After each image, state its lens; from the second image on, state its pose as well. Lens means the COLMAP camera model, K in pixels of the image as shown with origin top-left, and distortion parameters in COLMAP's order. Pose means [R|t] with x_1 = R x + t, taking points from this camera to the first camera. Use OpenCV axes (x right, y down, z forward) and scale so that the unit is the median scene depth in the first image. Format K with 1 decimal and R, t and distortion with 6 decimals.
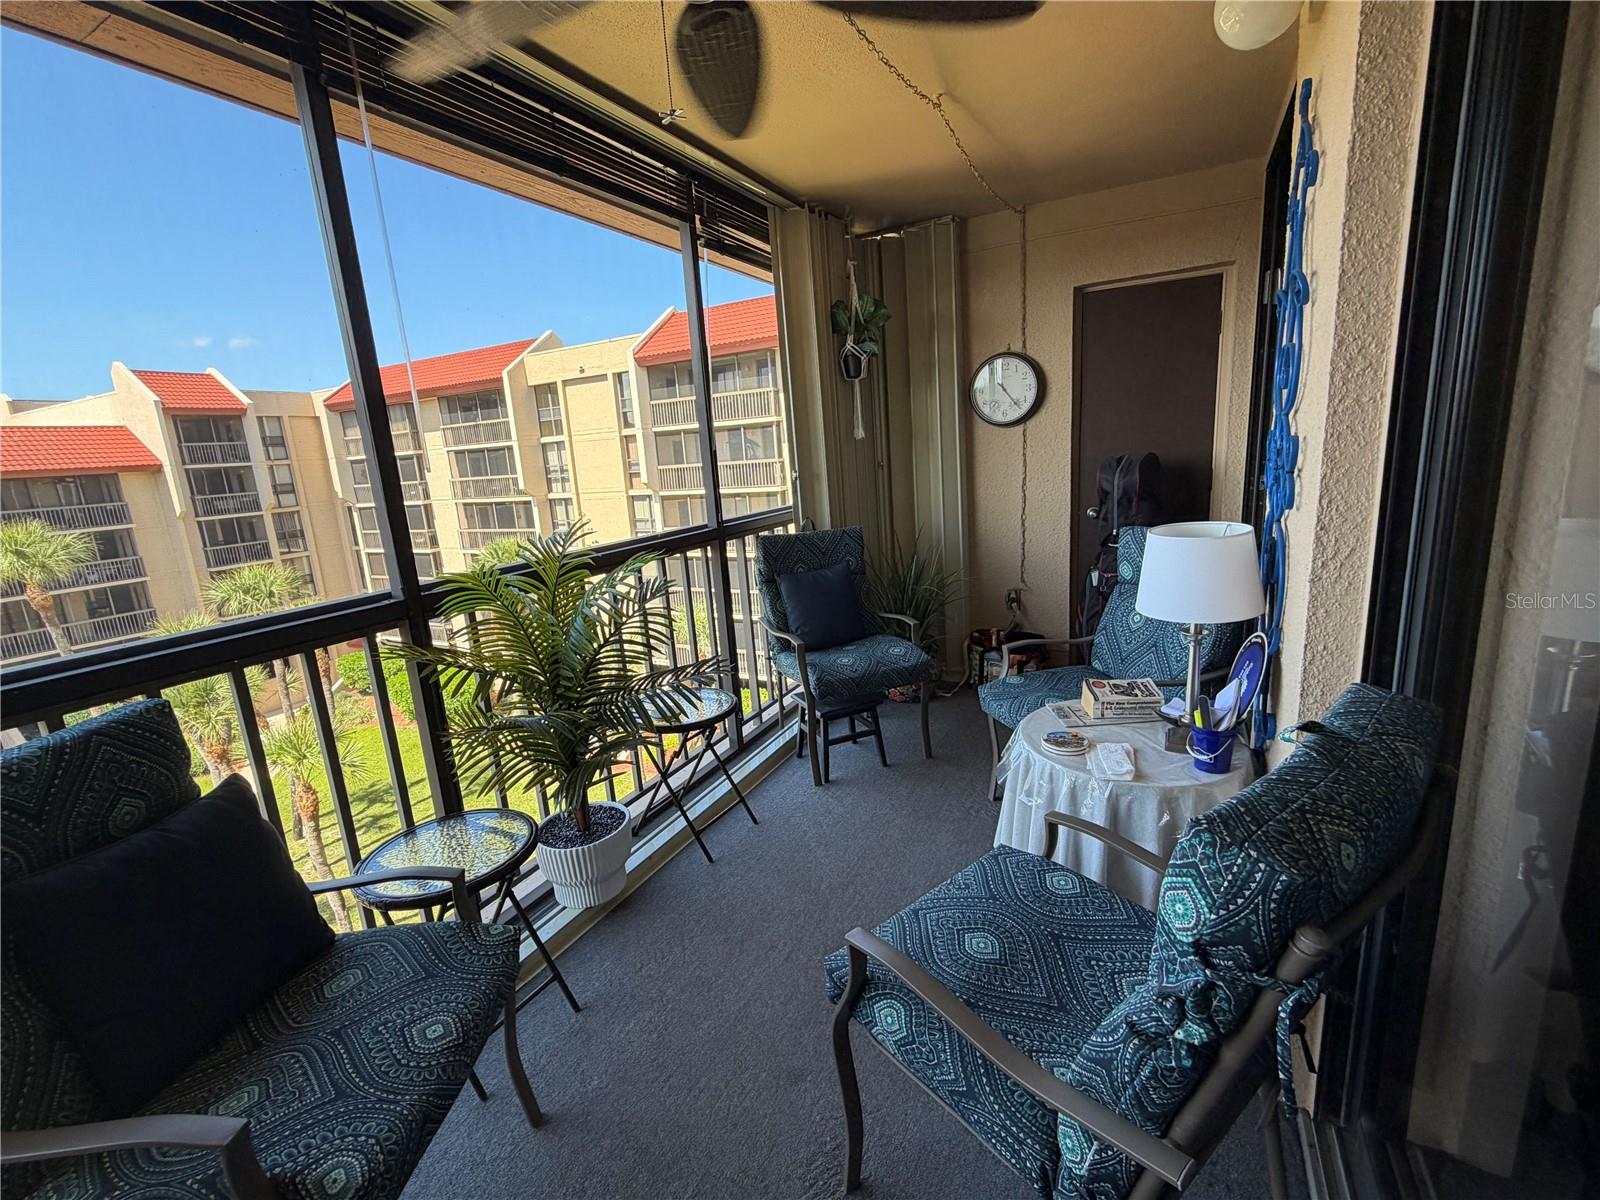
lens RADIAL K [[705.8, 0, 794.0], [0, 705.8, 595.8], [0, 0, 1]] dist [-0.001127, -0.000115]
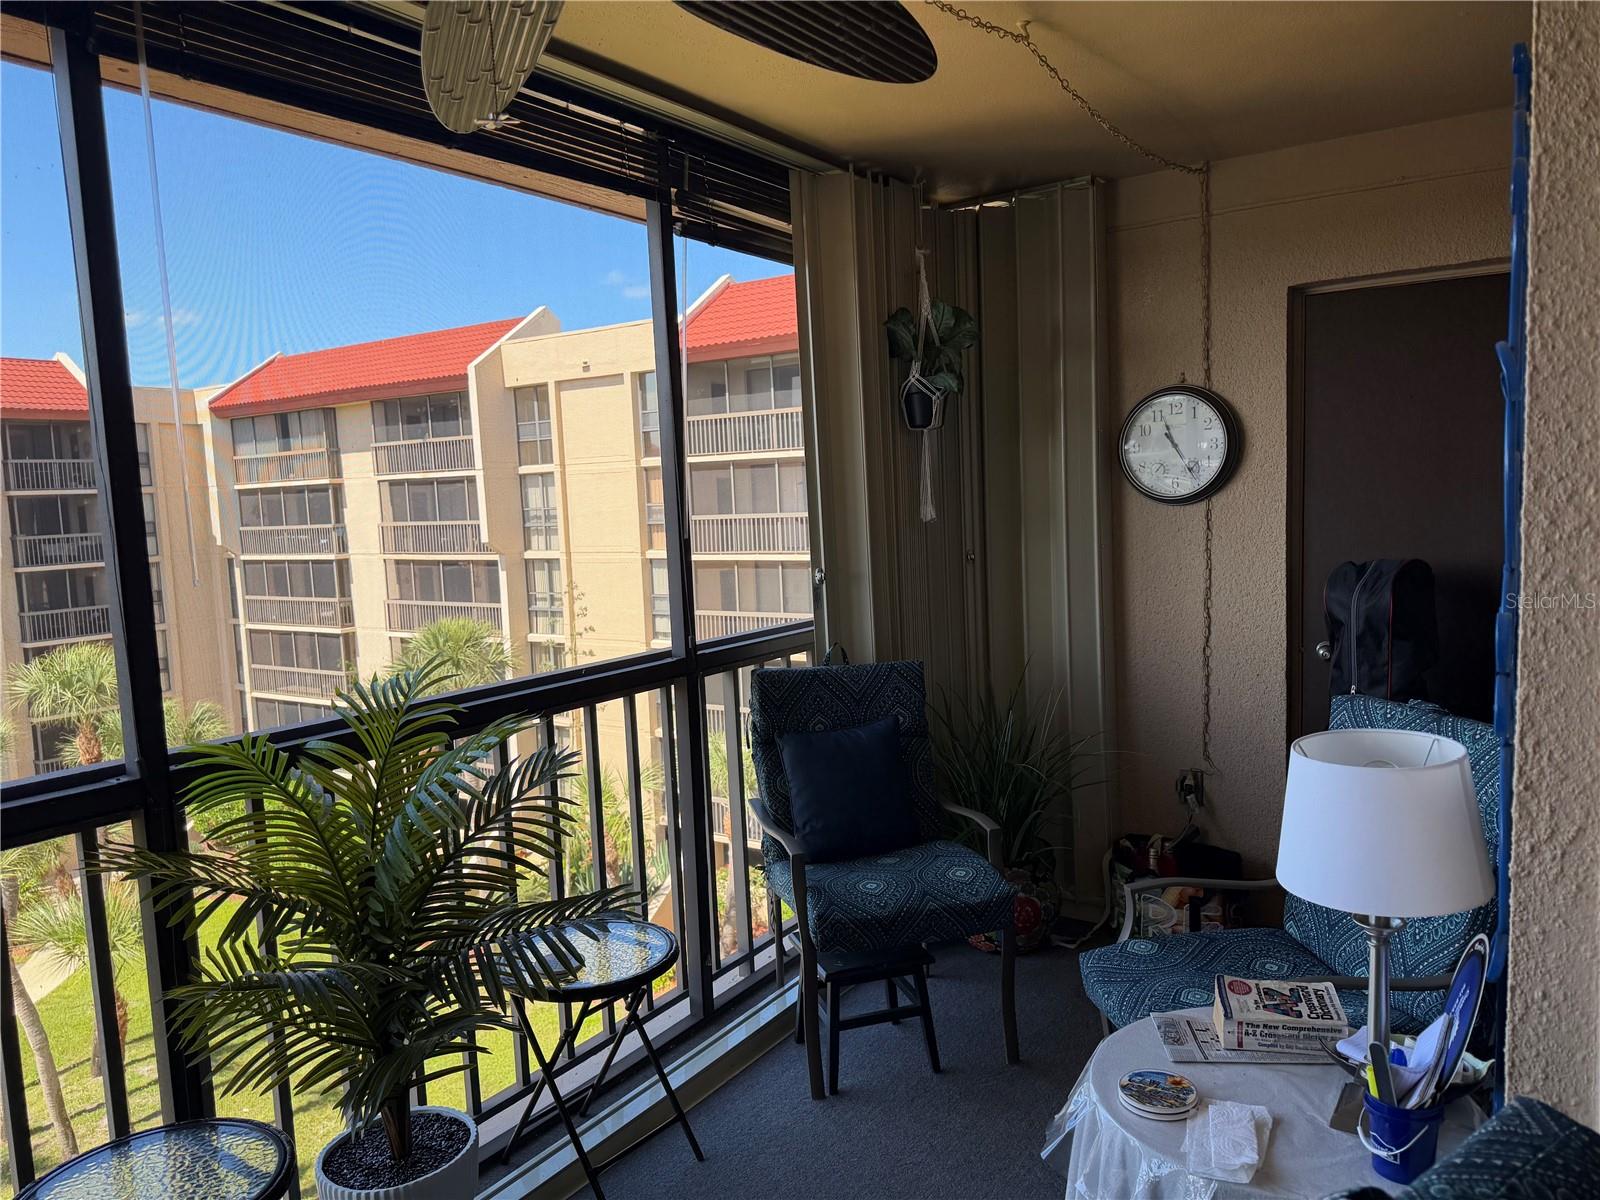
lens RADIAL K [[1130.5, 0, 800.0], [0, 1130.5, 600.0], [0, 0, 1]] dist [0.064322, -0.081701]
pose [[0.993545, 0.037915, -0.106915, 0.095246], [-0.048612, 0.993870, -0.099289, -0.048498], [0.102495, 0.103846, 0.989298, -0.004040]]
